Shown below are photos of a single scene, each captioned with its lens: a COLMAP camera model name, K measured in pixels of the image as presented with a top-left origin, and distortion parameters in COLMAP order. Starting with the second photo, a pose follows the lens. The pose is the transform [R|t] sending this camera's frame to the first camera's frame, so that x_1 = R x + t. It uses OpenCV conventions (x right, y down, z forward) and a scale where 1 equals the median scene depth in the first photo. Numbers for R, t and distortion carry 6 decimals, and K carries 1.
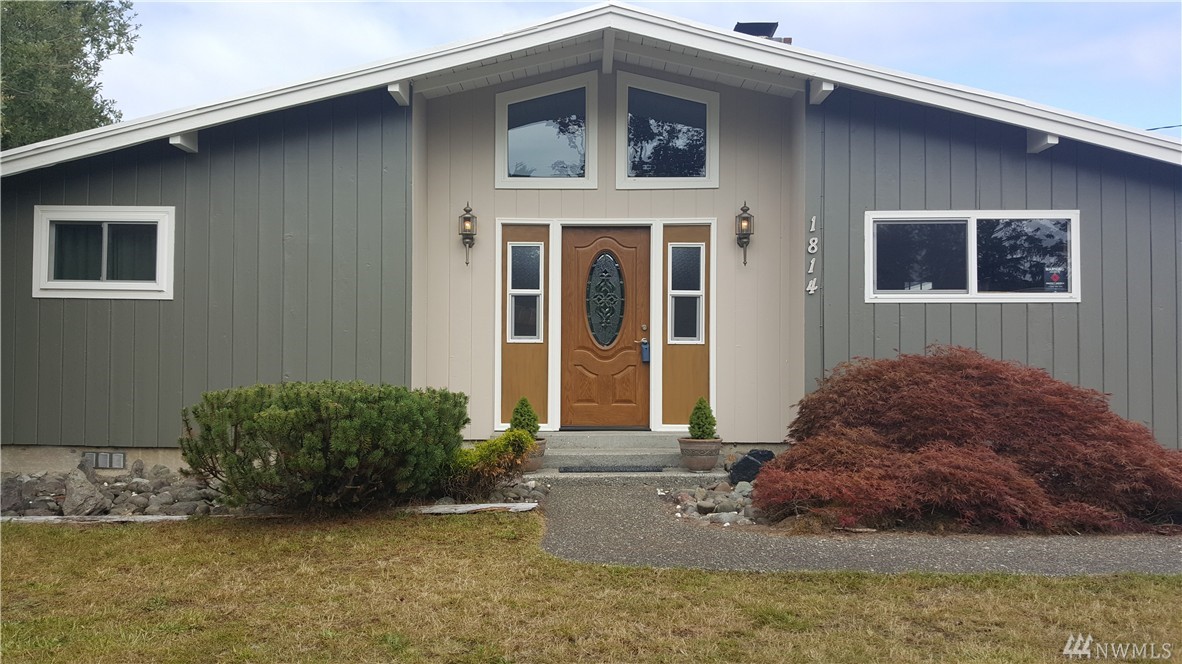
lens RADIAL K [[893.2, 0, 583.9], [0, 893.2, 336.5], [0, 0, 1]] dist [0.187962, -0.358496]
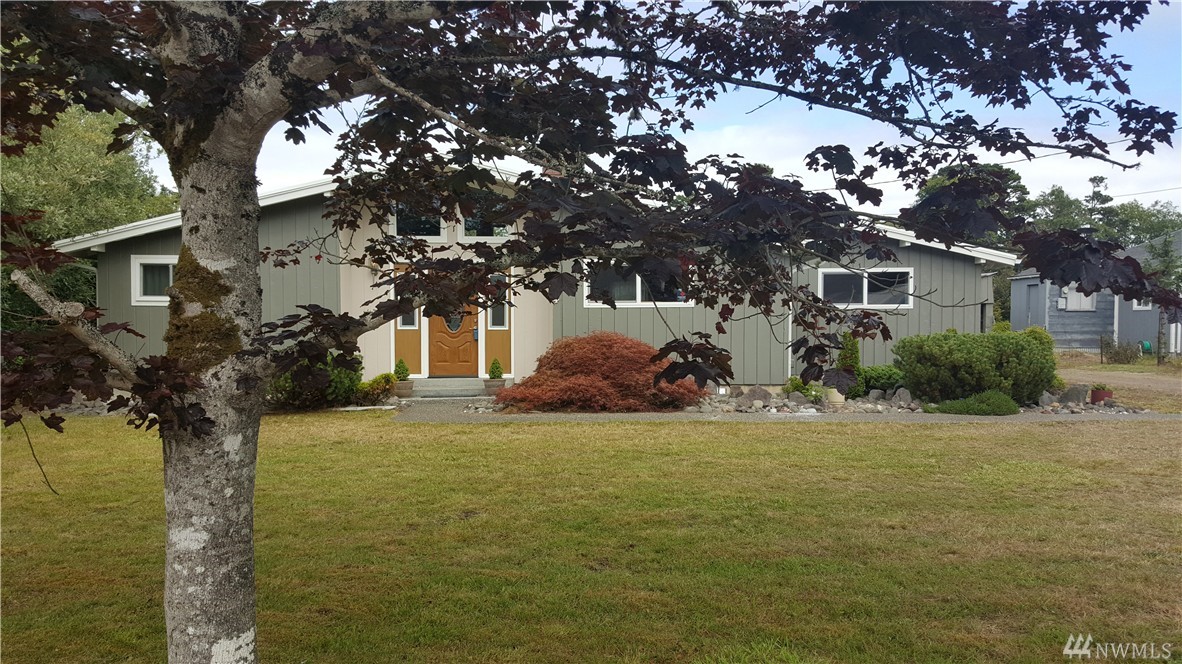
lens RADIAL K [[893.2, 0, 583.9], [0, 893.2, 336.5], [0, 0, 1]] dist [0.187962, -0.358496]
pose [[0.999767, -0.004421, 0.021151, 0.334657], [0.003987, 0.999781, 0.020528, -0.018918], [-0.021237, -0.020438, 0.999566, -1.084588]]
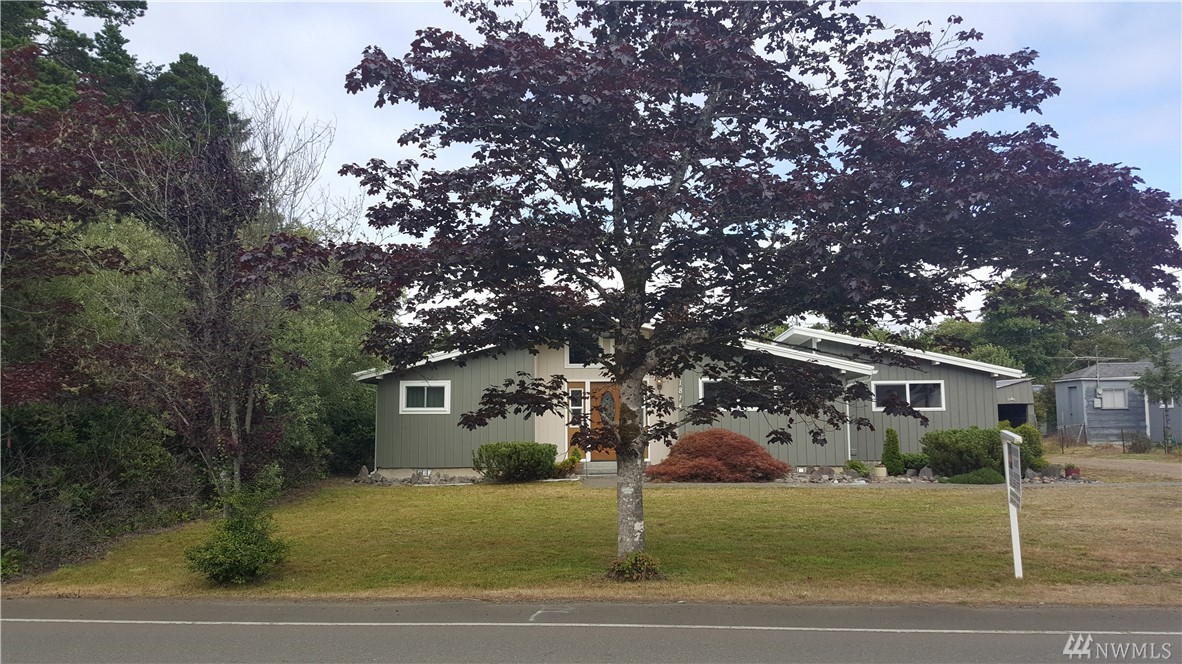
lens RADIAL K [[872.8, 0, 584.3], [0, 872.8, 335.5], [0, 0, 1]] dist [0.188457, -0.296711]
pose [[0.997354, -0.020529, -0.069736, 0.187922], [0.014068, 0.995668, -0.091912, -0.033854], [0.071321, 0.090688, 0.993322, -2.083529]]
